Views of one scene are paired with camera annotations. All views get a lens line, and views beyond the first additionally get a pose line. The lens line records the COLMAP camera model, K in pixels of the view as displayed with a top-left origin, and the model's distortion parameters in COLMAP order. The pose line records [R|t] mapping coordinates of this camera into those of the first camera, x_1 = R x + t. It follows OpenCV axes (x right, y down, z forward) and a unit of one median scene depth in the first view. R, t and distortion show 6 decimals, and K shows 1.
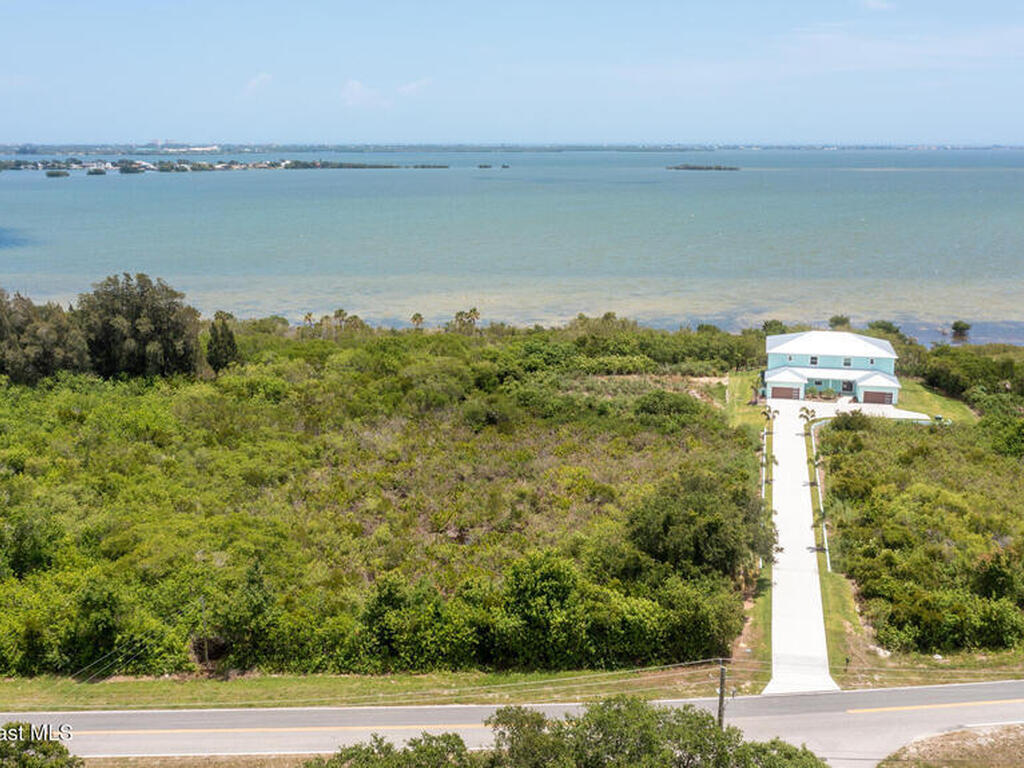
lens RADIAL K [[1100.1, 0, 512.0], [0, 1100.1, 384.0], [0, 0, 1]] dist [-0.007068, -0.009814]
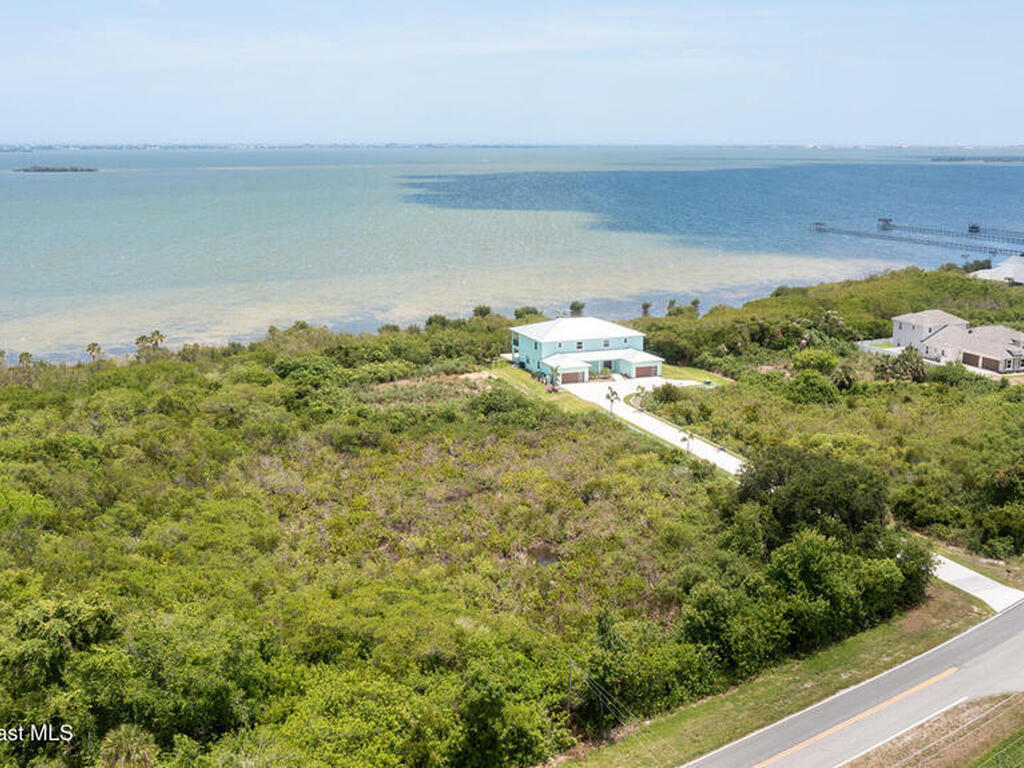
lens RADIAL K [[1100.1, 0, 512.0], [0, 1100.1, 384.0], [0, 0, 1]] dist [-0.007068, -0.009814]
pose [[0.824786, -0.121940, 0.552141, -0.292936], [0.121585, 0.991875, 0.037431, -0.024634], [-0.552219, 0.036260, 0.832910, 0.104420]]
